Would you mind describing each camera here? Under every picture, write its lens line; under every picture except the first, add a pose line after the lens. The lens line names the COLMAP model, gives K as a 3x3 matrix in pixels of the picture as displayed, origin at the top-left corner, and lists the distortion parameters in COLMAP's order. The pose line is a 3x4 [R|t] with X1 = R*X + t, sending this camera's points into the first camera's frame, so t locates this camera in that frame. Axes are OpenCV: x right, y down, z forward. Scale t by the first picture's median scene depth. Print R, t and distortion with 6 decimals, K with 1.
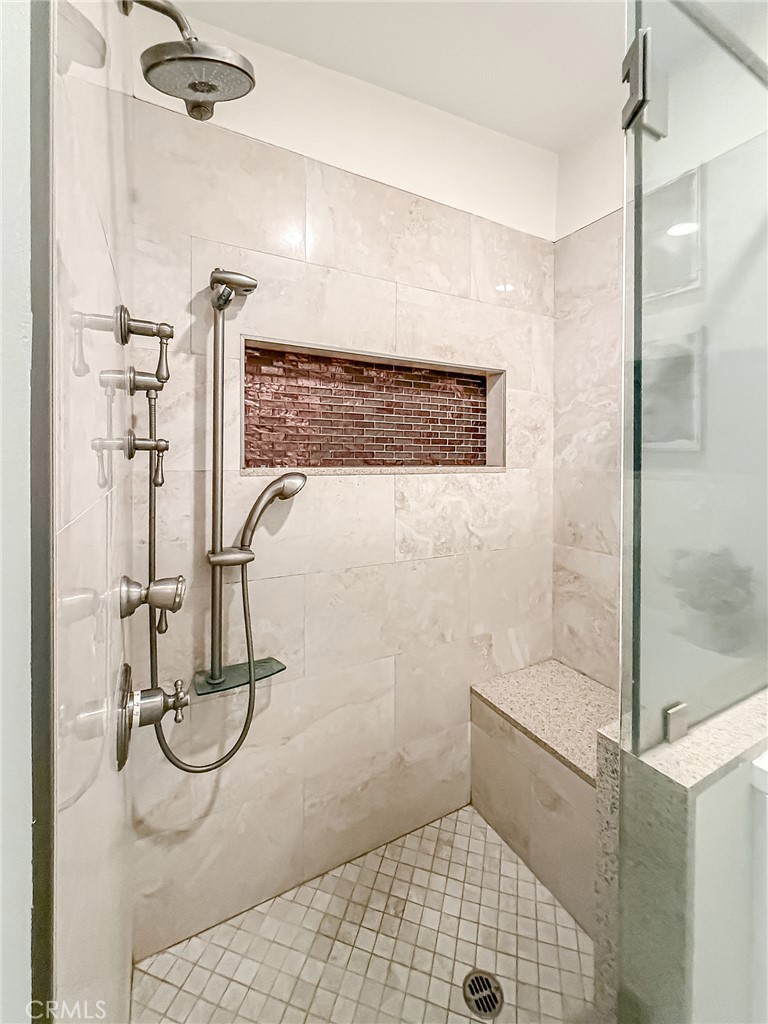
lens RADIAL K [[437.1, 0, 390.1], [0, 437.1, 465.5], [0, 0, 1]] dist [-0.000178, 0.000172]
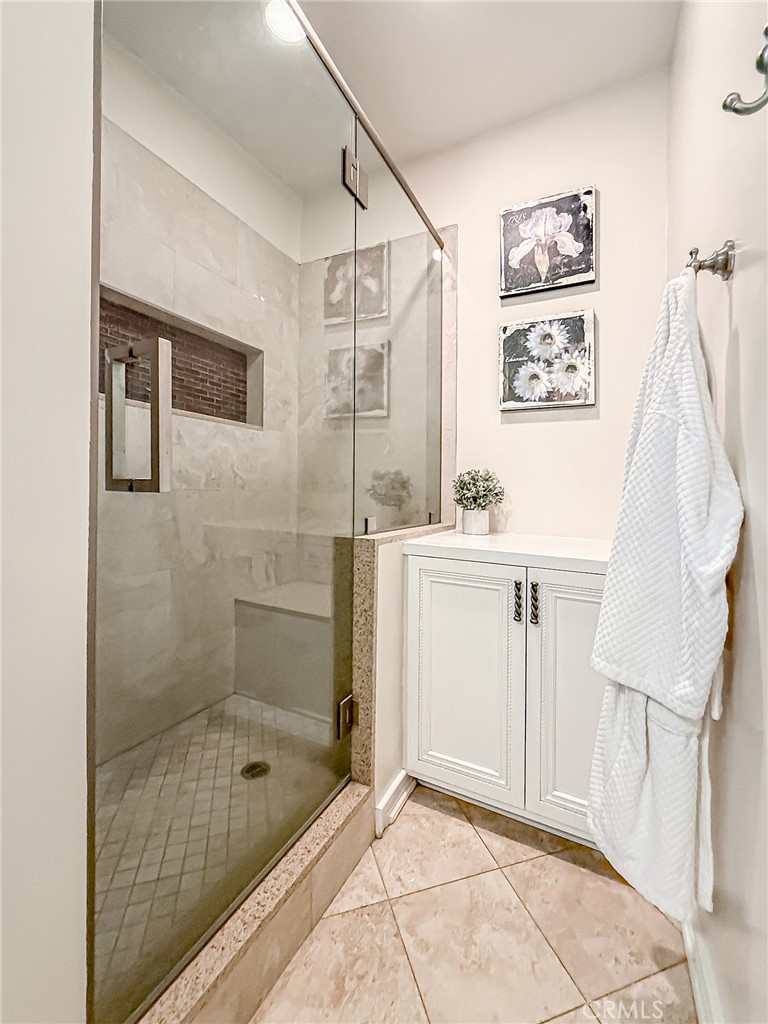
lens RADIAL K [[417.8, 0, 397.9], [0, 417.8, 491.6], [0, 0, 1]] dist [-0.000412, 0.000147]
pose [[0.813624, 0.003647, 0.581379, -0.129505], [-0.002325, 0.999993, -0.003019, 0.202859], [-0.581386, 0.001104, 0.813627, -0.231300]]
